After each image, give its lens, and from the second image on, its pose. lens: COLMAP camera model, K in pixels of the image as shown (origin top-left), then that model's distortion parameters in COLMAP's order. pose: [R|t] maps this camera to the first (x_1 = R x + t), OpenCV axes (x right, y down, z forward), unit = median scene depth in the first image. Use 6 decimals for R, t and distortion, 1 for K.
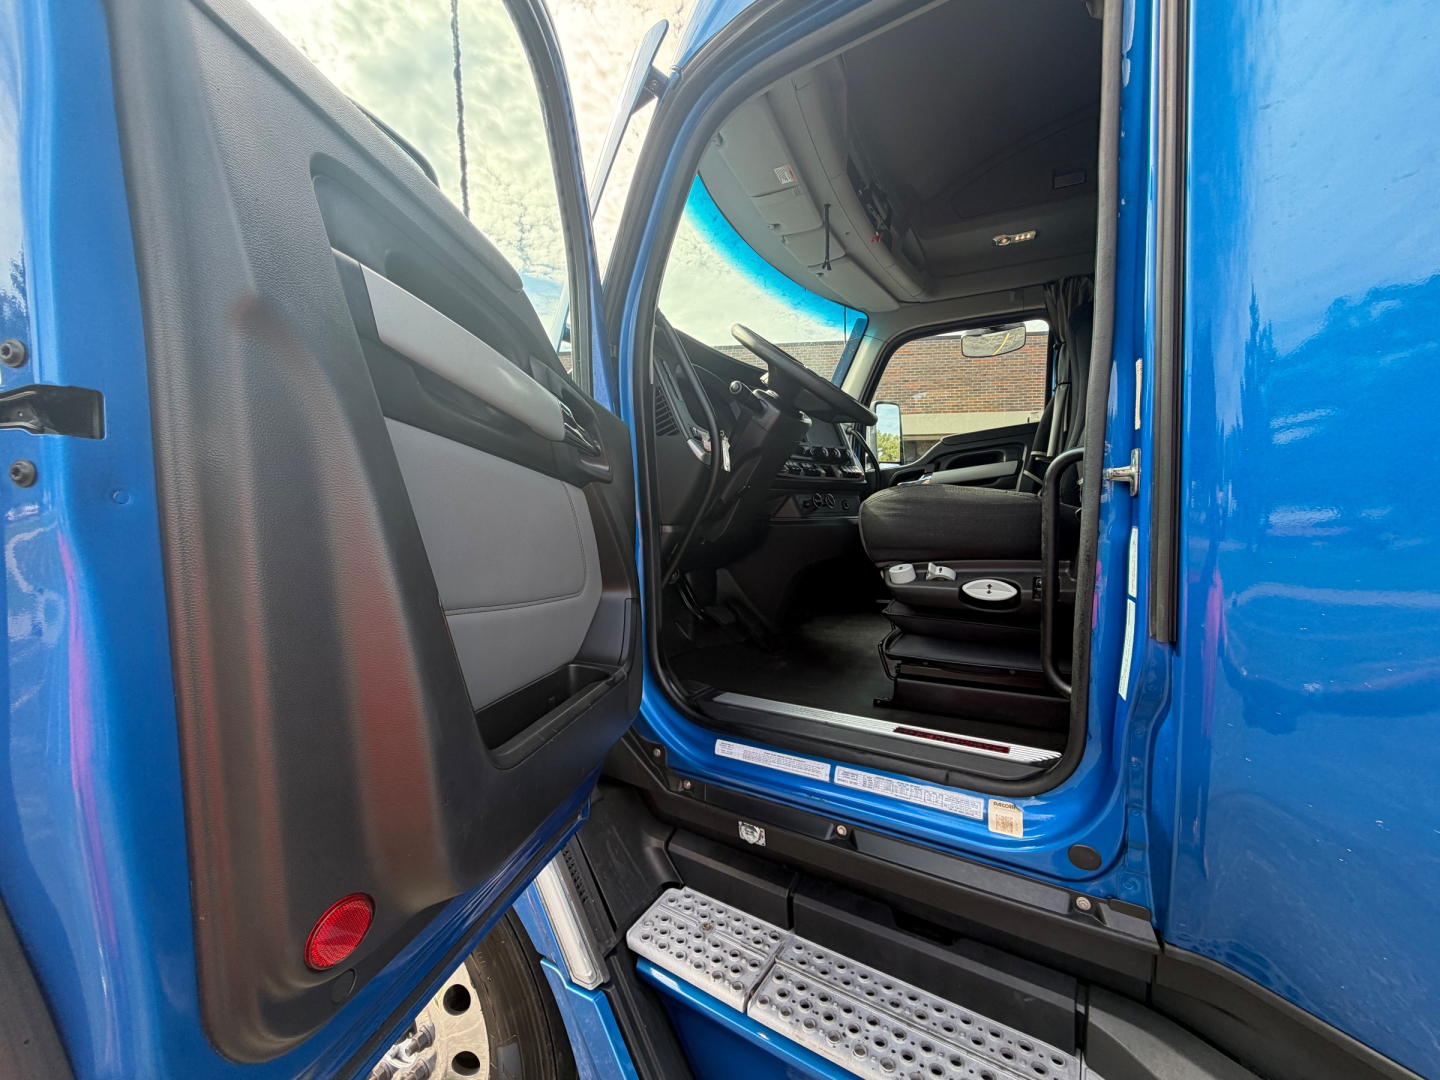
lens RADIAL K [[573.9, 0, 719.9], [0, 573.9, 540.4], [0, 0, 1]] dist [0.002930, -0.000311]
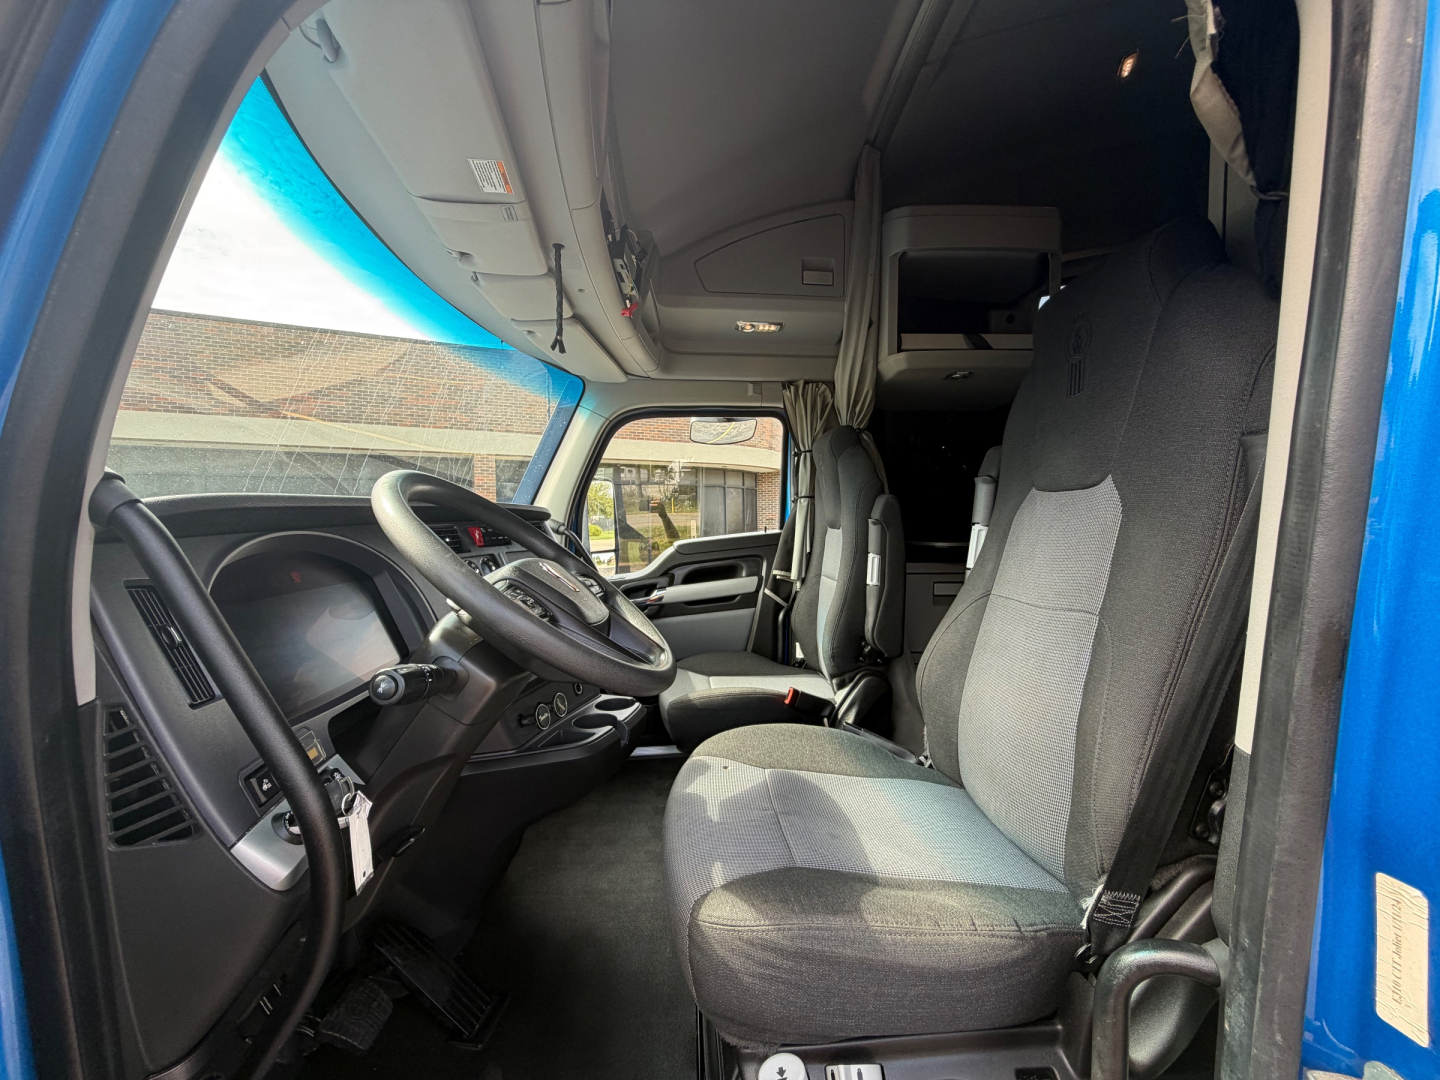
lens RADIAL K [[573.9, 0, 714.6], [0, 573.9, 543.2], [0, 0, 1]] dist [0.002930, -0.000311]
pose [[0.854589, -0.011291, 0.519183, 0.009174], [0.013959, 0.999902, -0.001231, -0.203131], [-0.519118, 0.008300, 0.854662, 0.306101]]
